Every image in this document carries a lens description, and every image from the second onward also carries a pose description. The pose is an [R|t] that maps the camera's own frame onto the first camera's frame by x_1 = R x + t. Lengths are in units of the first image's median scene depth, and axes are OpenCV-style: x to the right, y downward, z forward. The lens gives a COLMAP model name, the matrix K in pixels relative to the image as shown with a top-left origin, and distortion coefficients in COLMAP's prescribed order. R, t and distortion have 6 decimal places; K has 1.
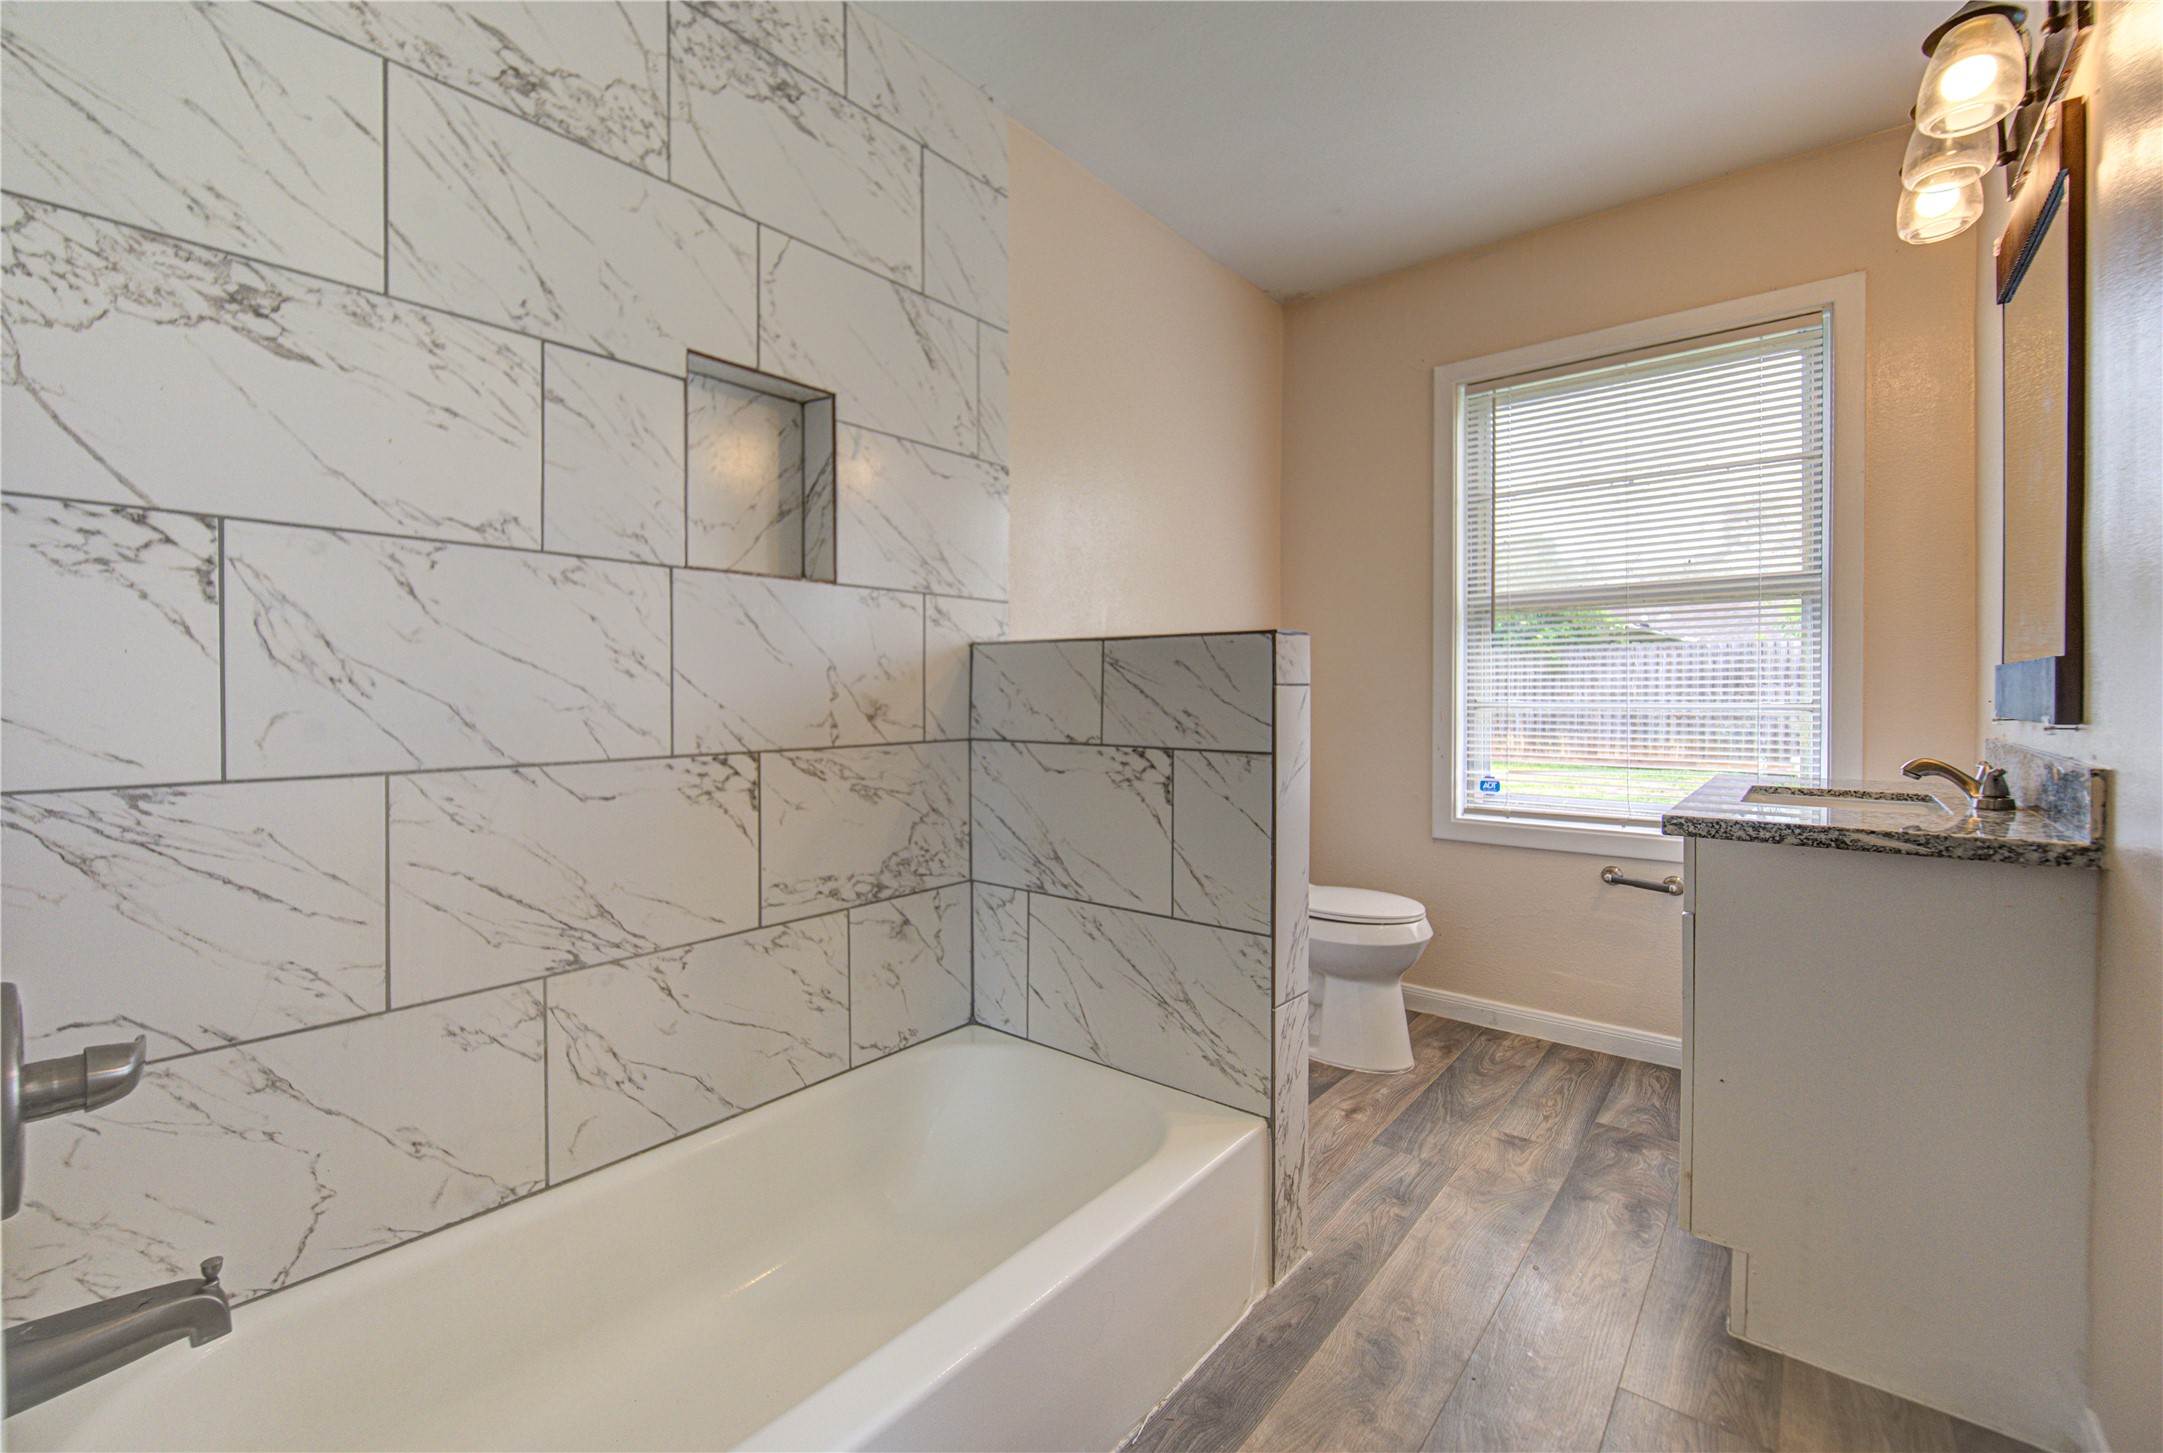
lens RADIAL K [[920.1, 0, 1035.3], [0, 920.1, 690.9], [0, 0, 1]] dist [-0.011985, -0.000232]
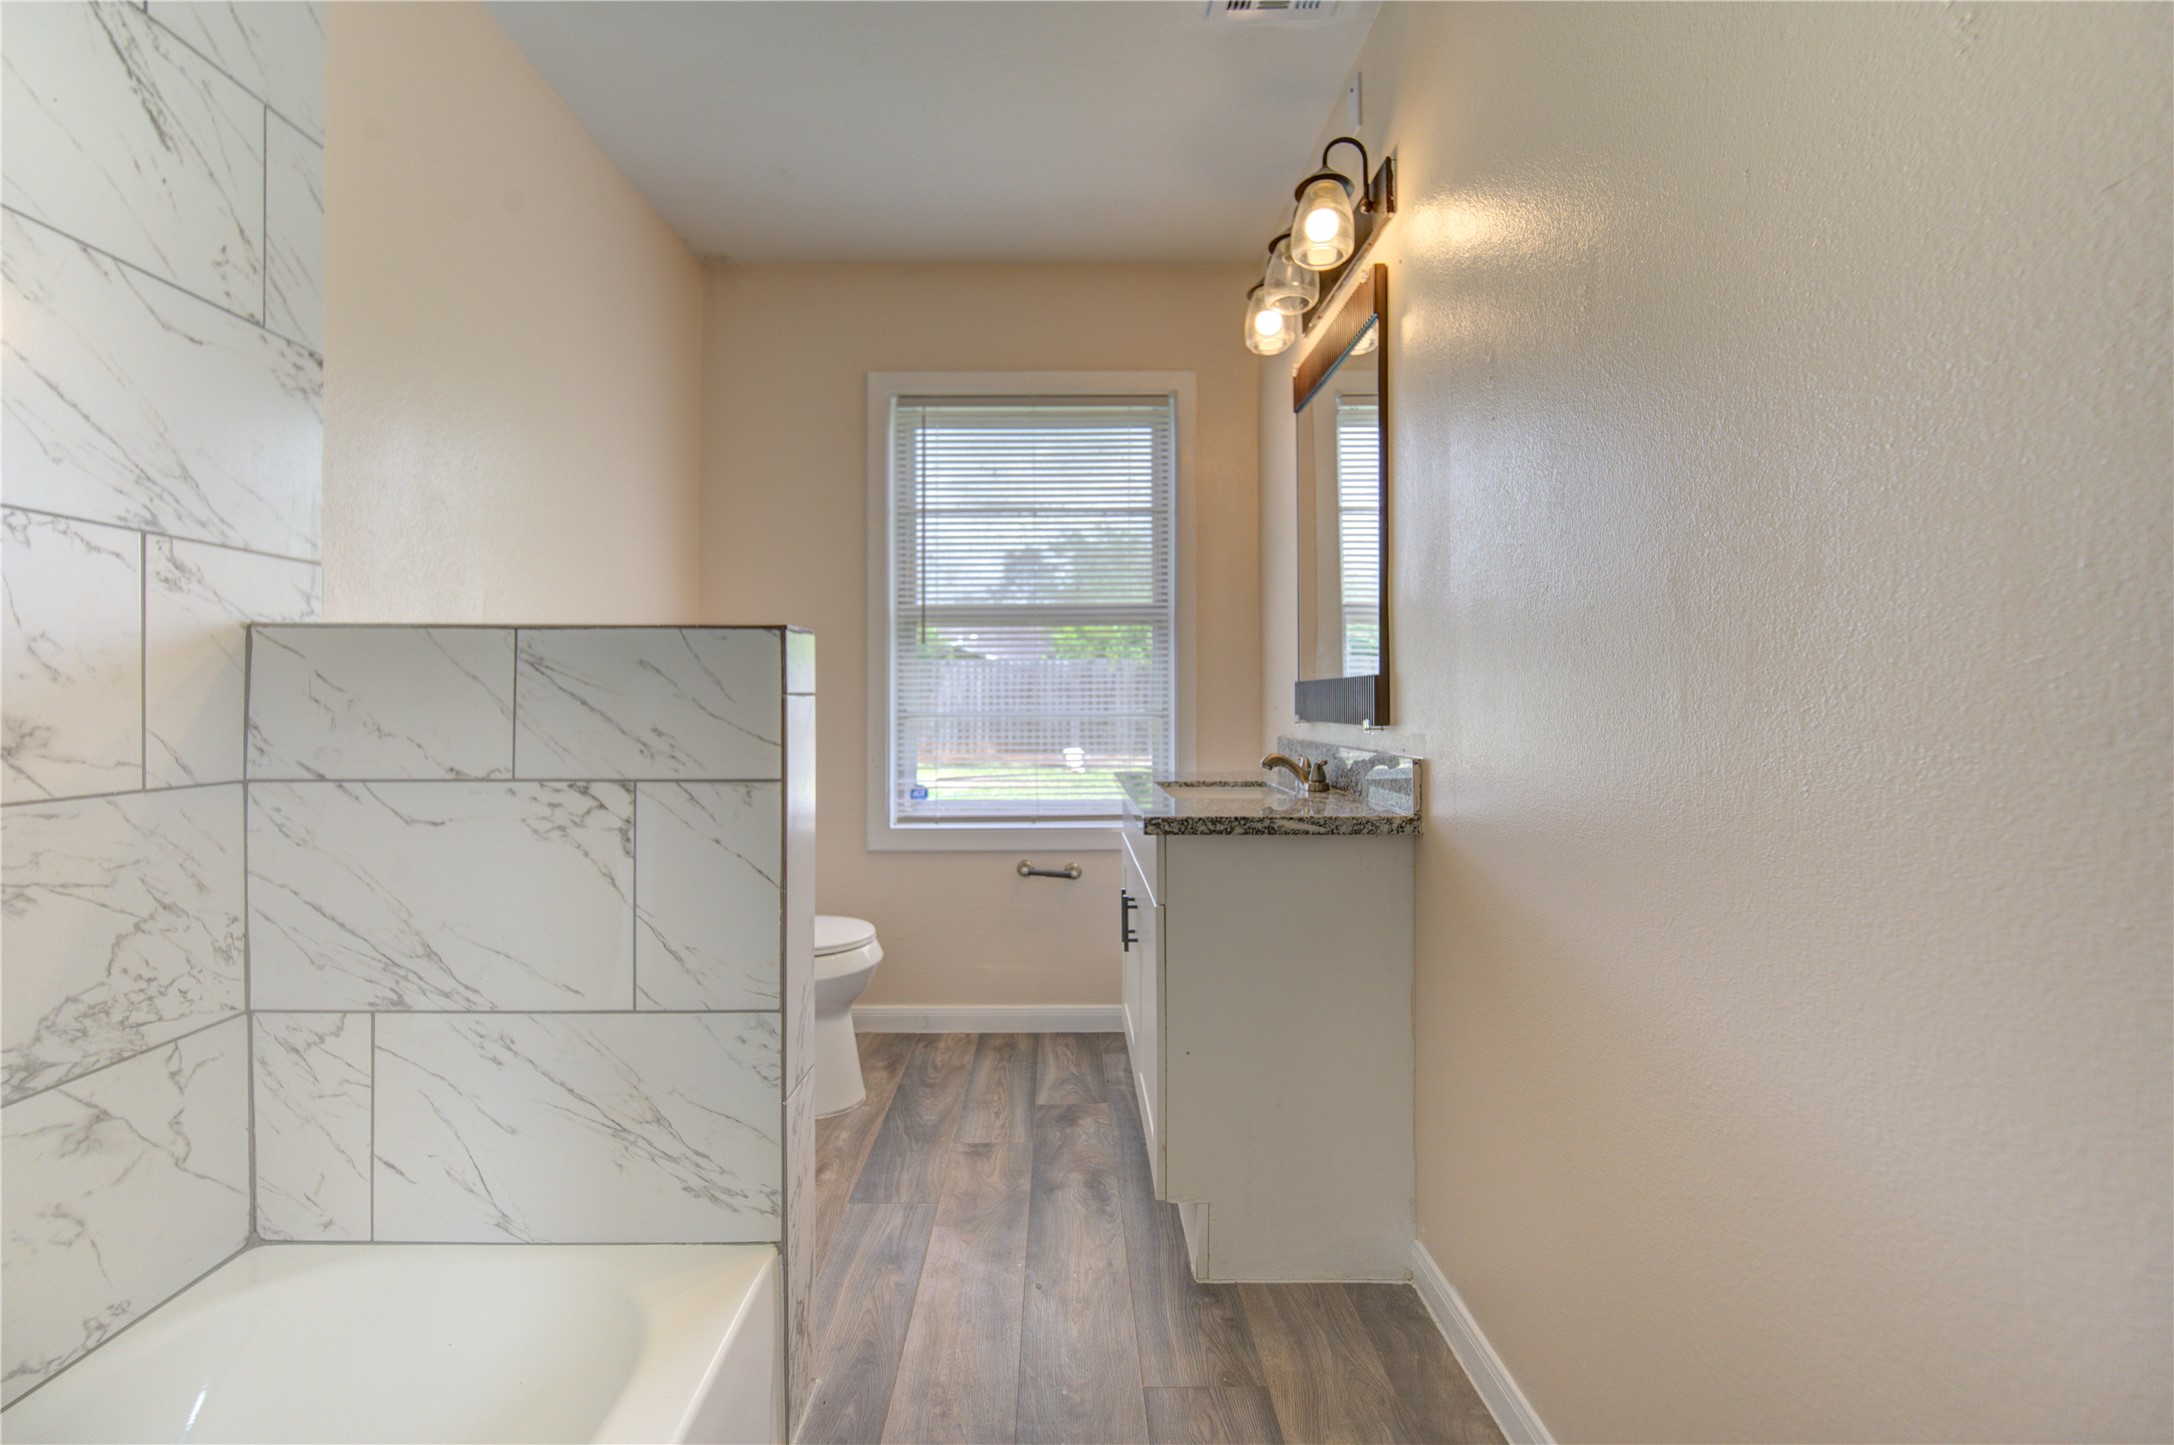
lens RADIAL K [[902.3, 0, 1078.1], [0, 902.3, 695.3], [0, 0, 1]] dist [-0.005494, -0.002308]
pose [[0.748974, 0.003262, 0.662592, -0.054758], [0.000278, 0.999986, -0.005237, -0.000984], [-0.662600, 0.004107, 0.748963, 0.200346]]
